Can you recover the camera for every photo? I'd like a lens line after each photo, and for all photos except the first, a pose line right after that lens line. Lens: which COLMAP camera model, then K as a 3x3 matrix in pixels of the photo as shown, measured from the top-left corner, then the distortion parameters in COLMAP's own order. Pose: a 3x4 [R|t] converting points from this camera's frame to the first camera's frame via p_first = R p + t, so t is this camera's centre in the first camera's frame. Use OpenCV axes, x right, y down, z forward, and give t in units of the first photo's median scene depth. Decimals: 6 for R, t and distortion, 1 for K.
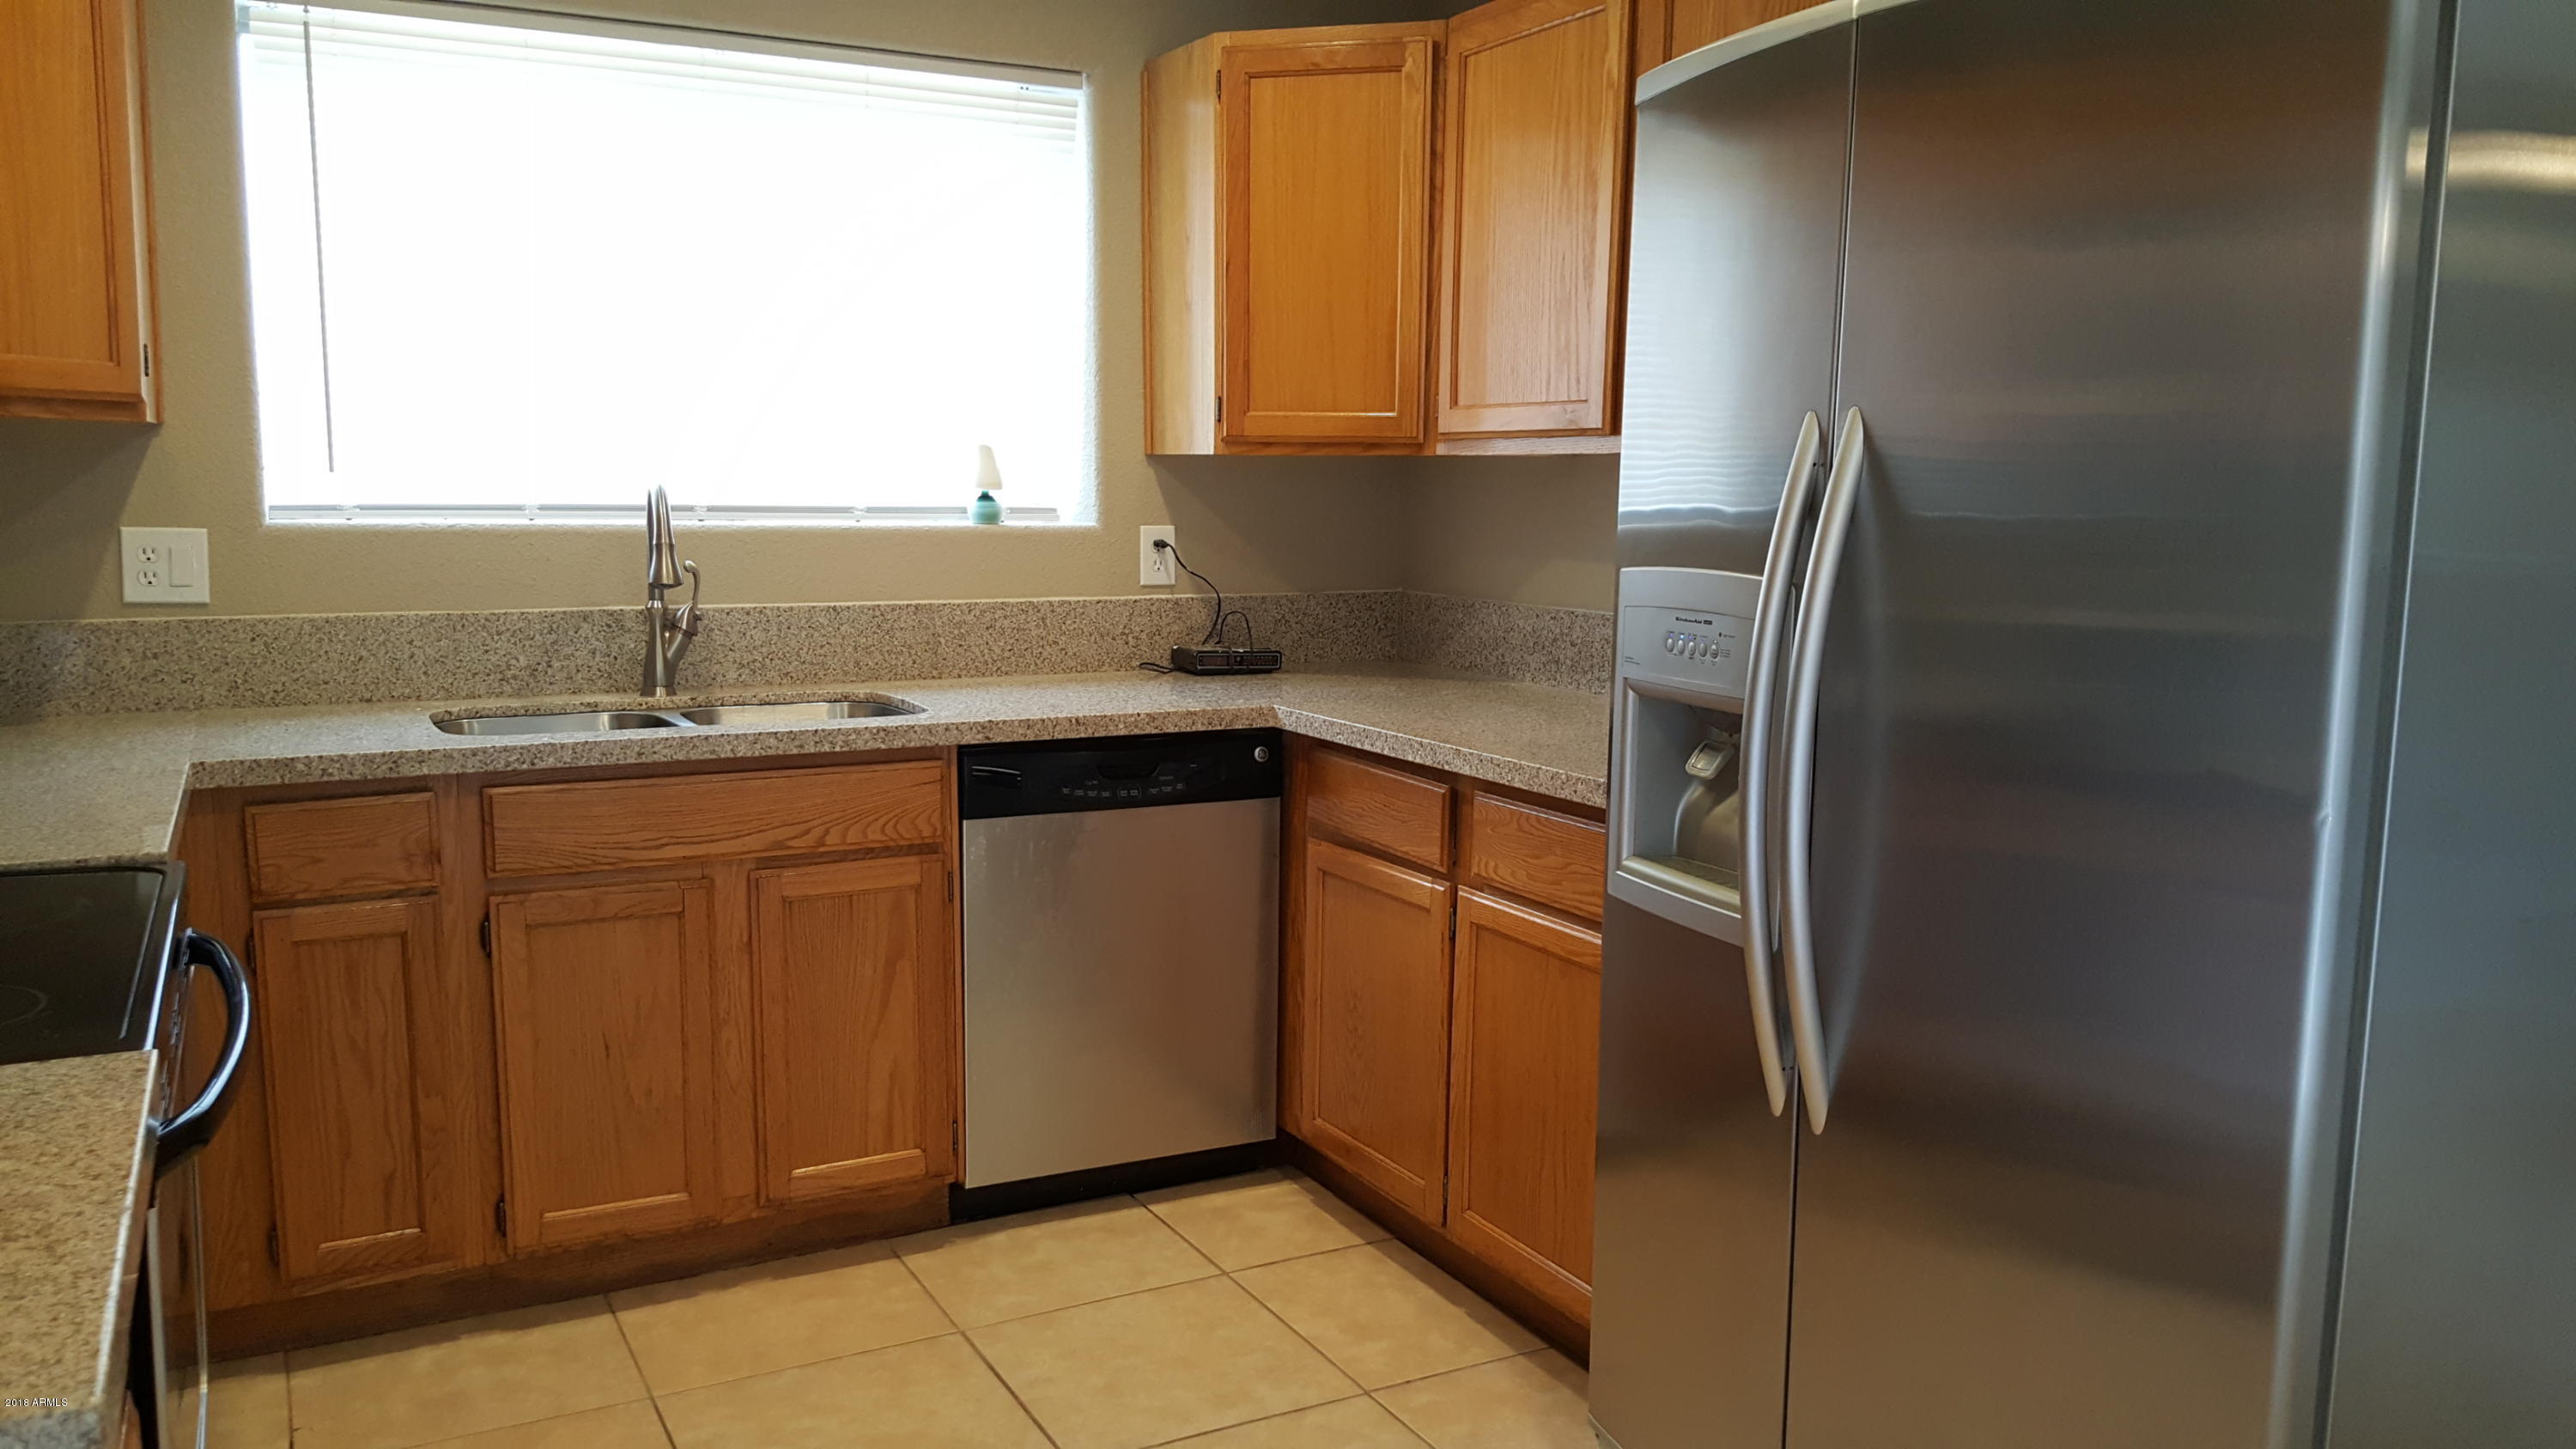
lens RADIAL K [[1923.9, 0, 1297.6], [0, 1923.9, 749.3], [0, 0, 1]] dist [0.117049, -0.194694]
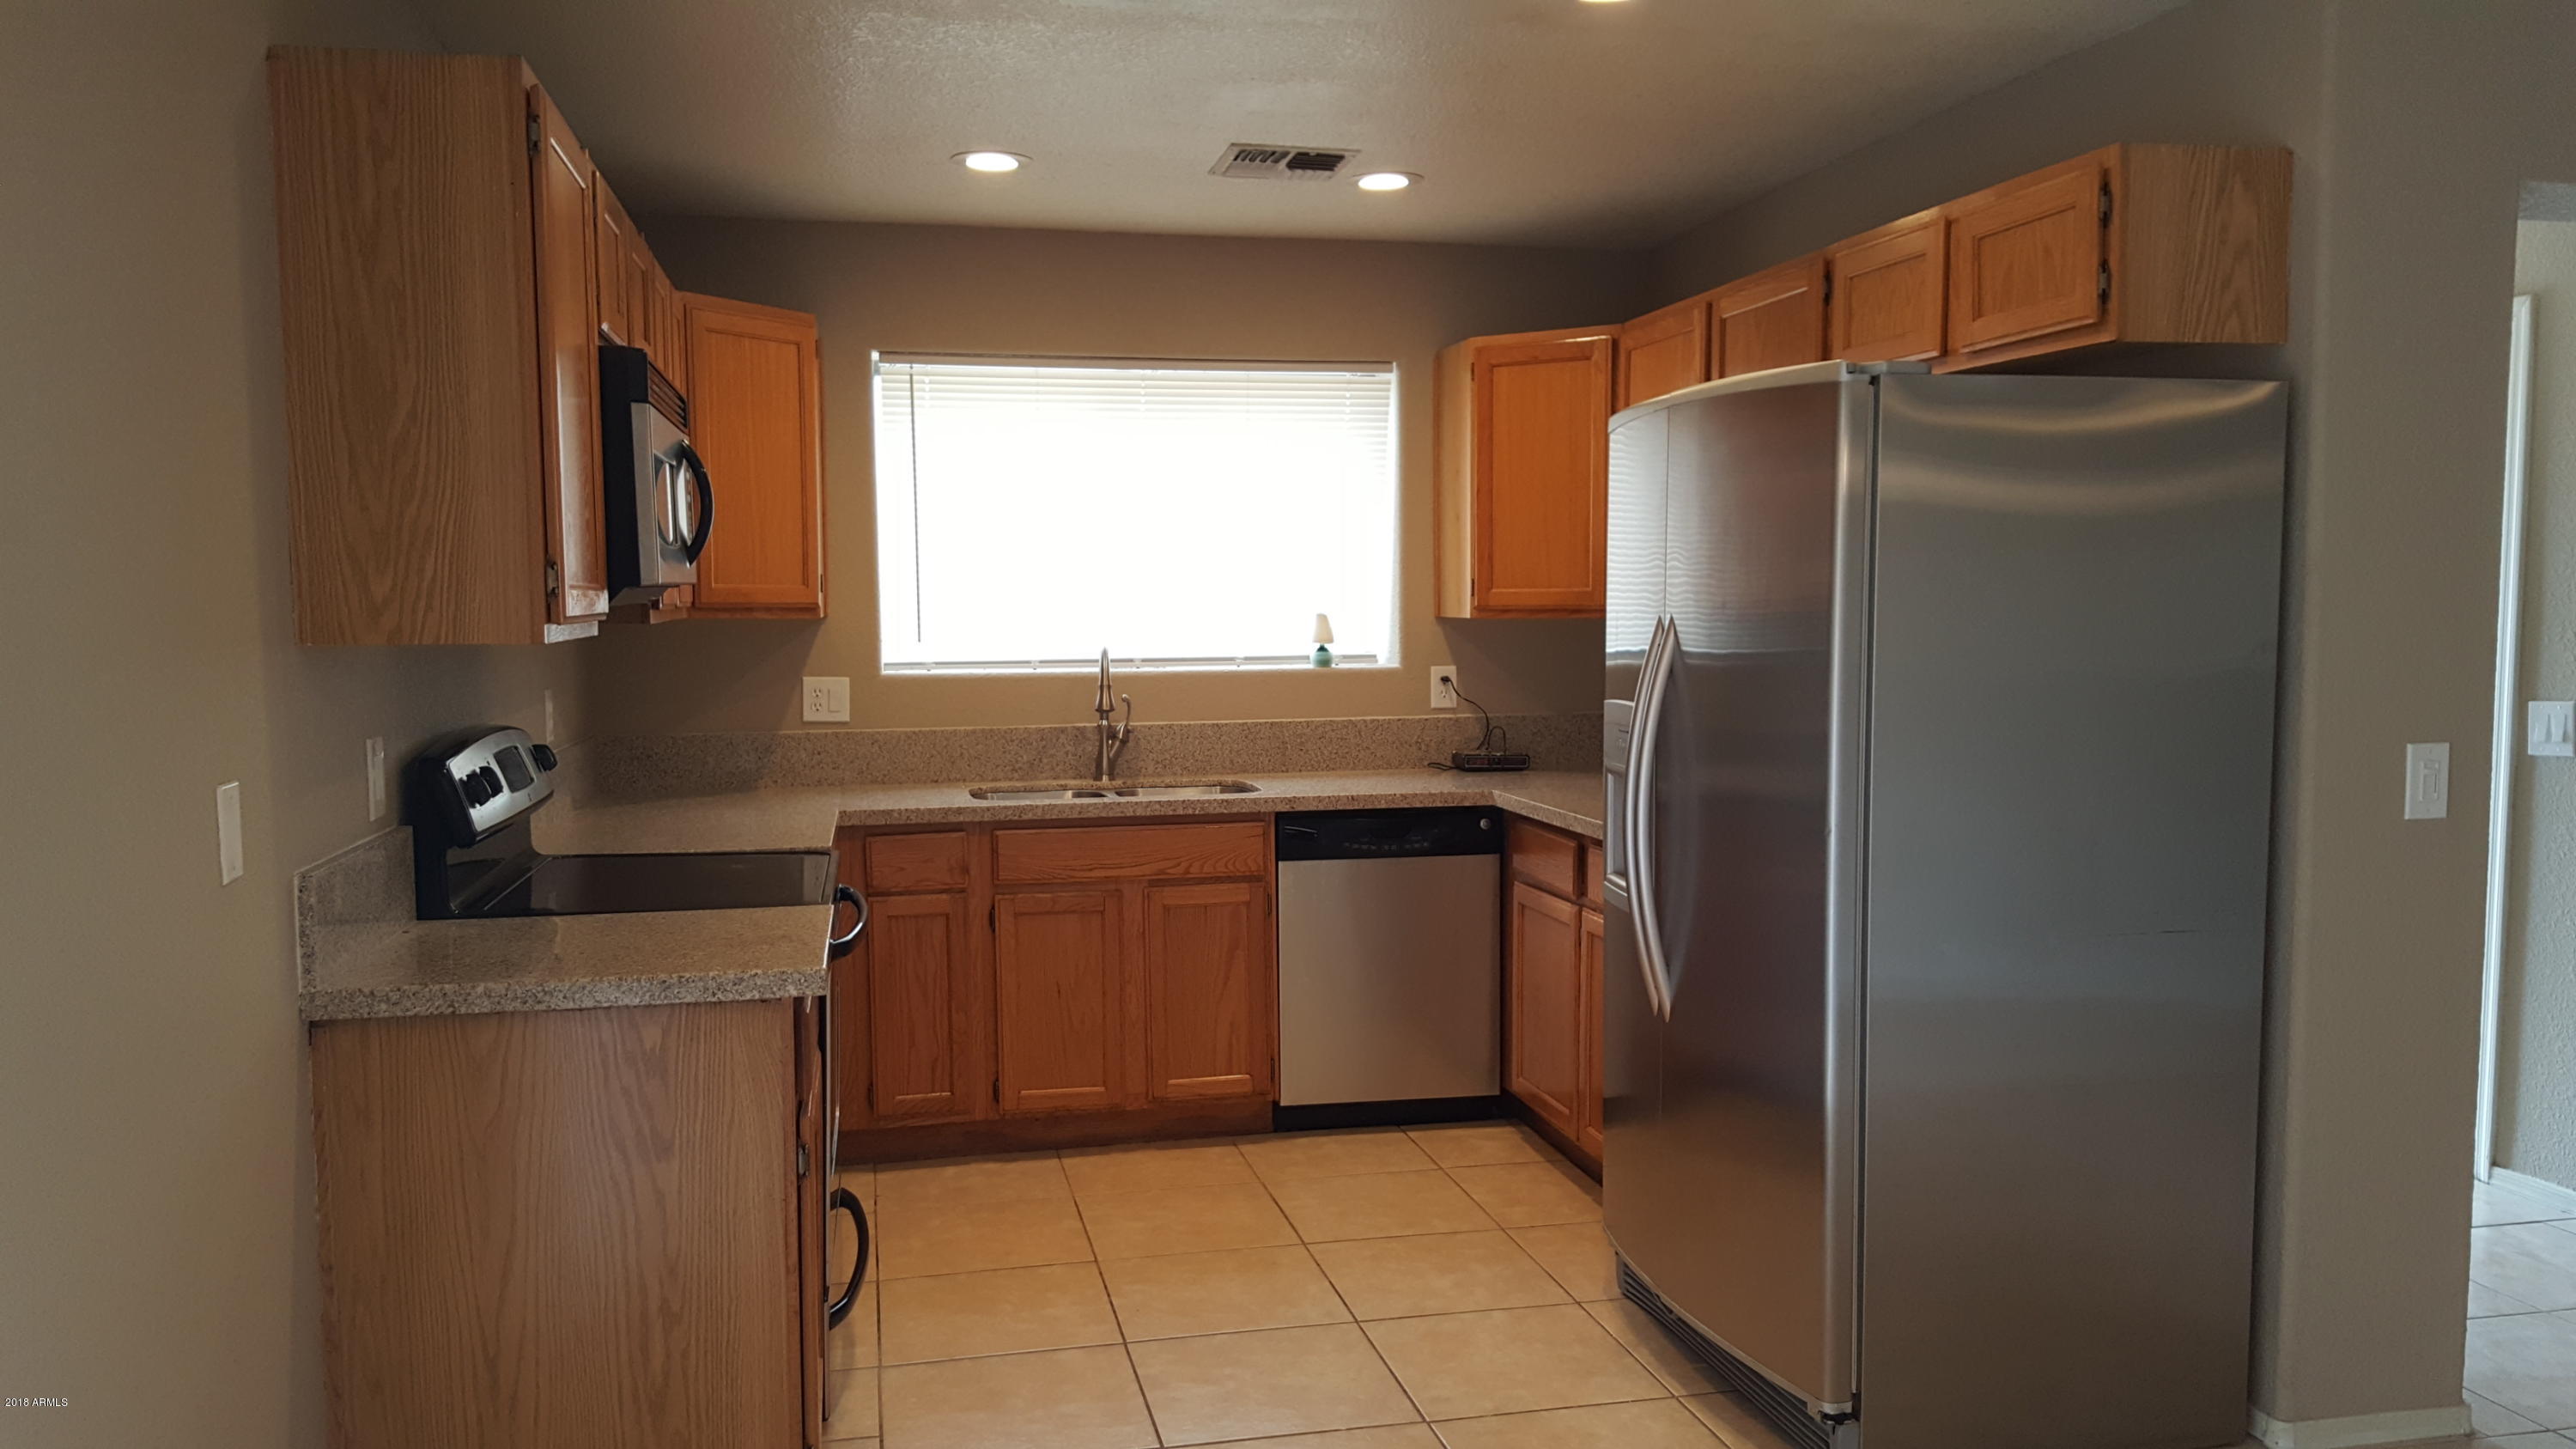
lens RADIAL K [[1923.9, 0, 1297.6], [0, 1923.9, 749.3], [0, 0, 1]] dist [0.117049, -0.194694]
pose [[0.963874, 0.004403, -0.266322, 0.250982], [-0.020614, 0.998098, -0.058105, 0.036494], [0.265560, 0.061496, 0.962131, -0.483236]]
